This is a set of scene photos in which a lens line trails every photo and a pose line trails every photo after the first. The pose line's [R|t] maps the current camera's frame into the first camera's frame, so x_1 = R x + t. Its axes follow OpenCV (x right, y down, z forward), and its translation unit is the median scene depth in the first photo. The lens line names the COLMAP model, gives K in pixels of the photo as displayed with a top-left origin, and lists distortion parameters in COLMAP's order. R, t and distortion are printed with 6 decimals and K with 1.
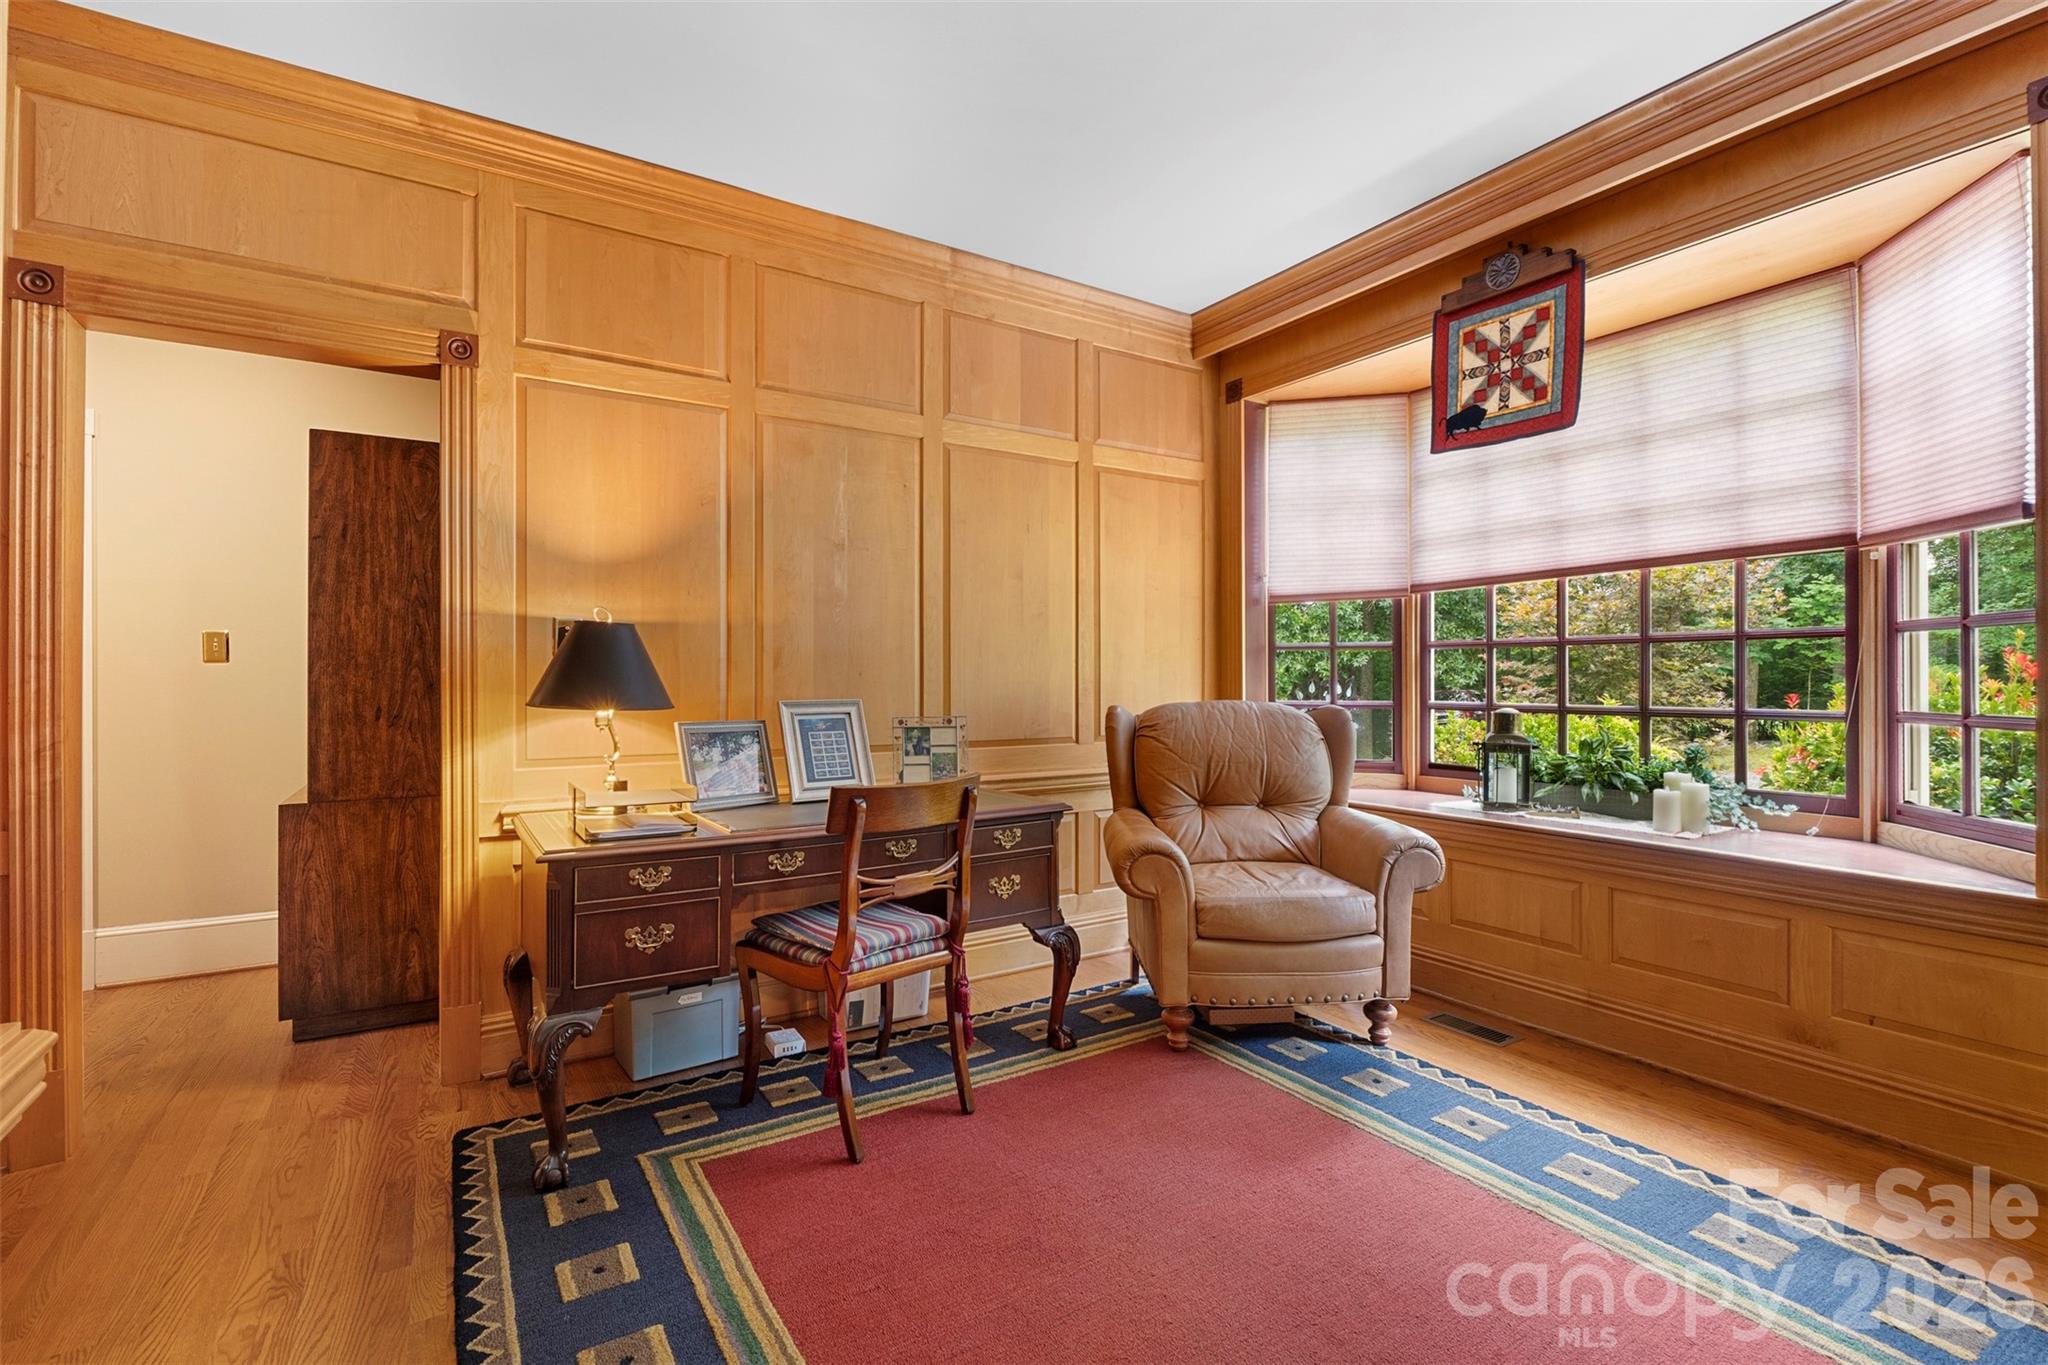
lens RADIAL K [[927.0, 0, 1025.7], [0, 927.0, 681.2], [0, 0, 1]] dist [-0.004235, -0.000833]
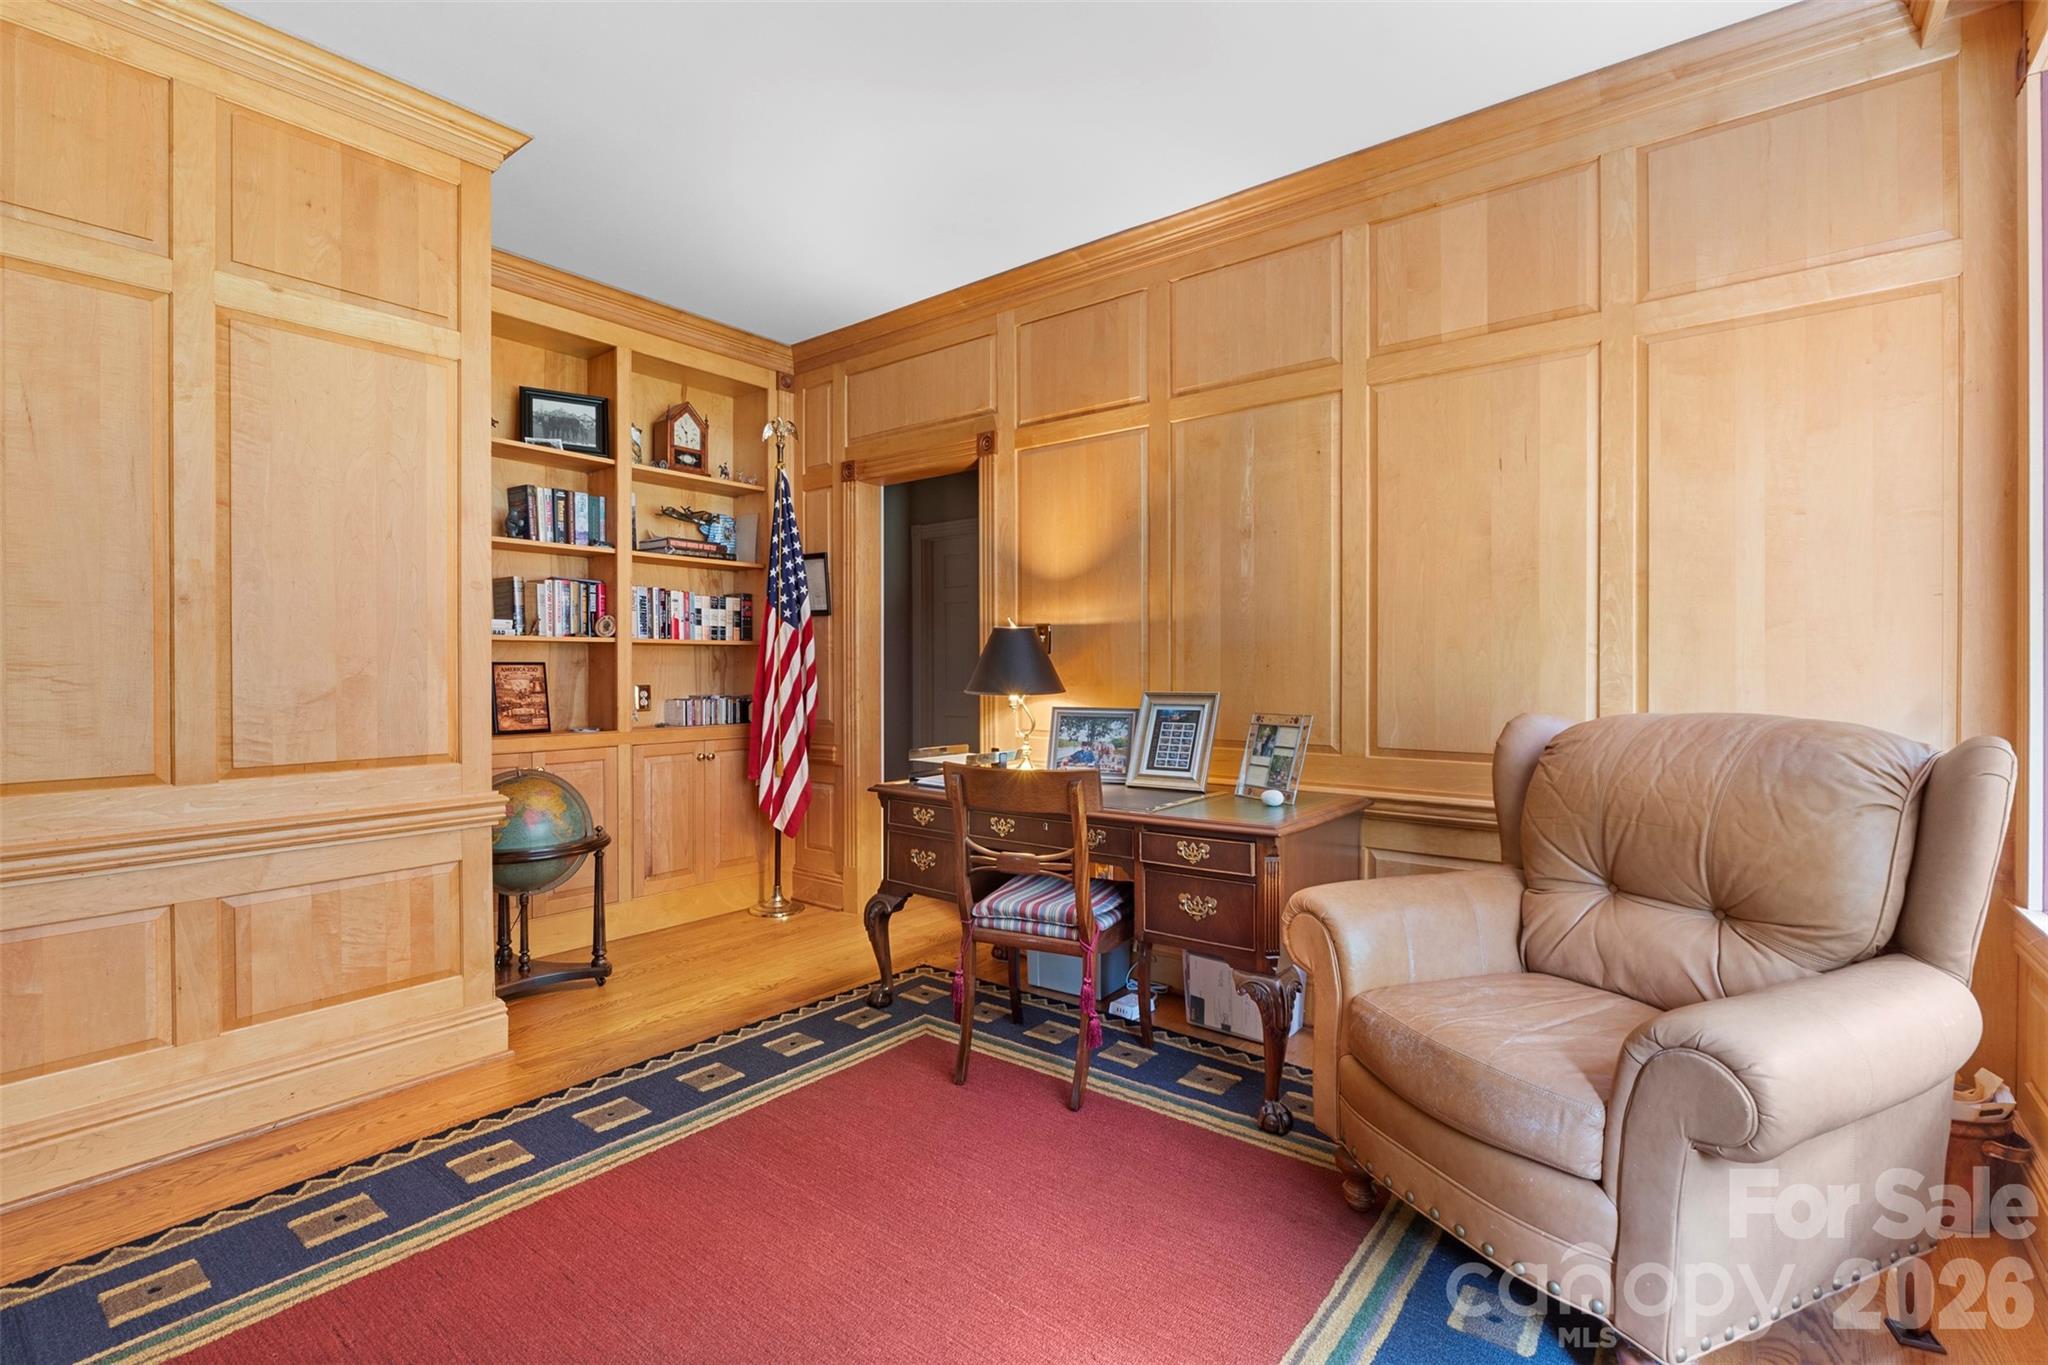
lens RADIAL K [[927.0, 0, 1024.5], [0, 927.0, 671.6], [0, 0, 1]] dist [-0.004235, -0.000833]
pose [[0.329004, 0.006303, -0.944308, 0.731171], [-0.001860, 0.999980, 0.006026, -0.007912], [0.944327, -0.000226, 0.329009, 0.533439]]
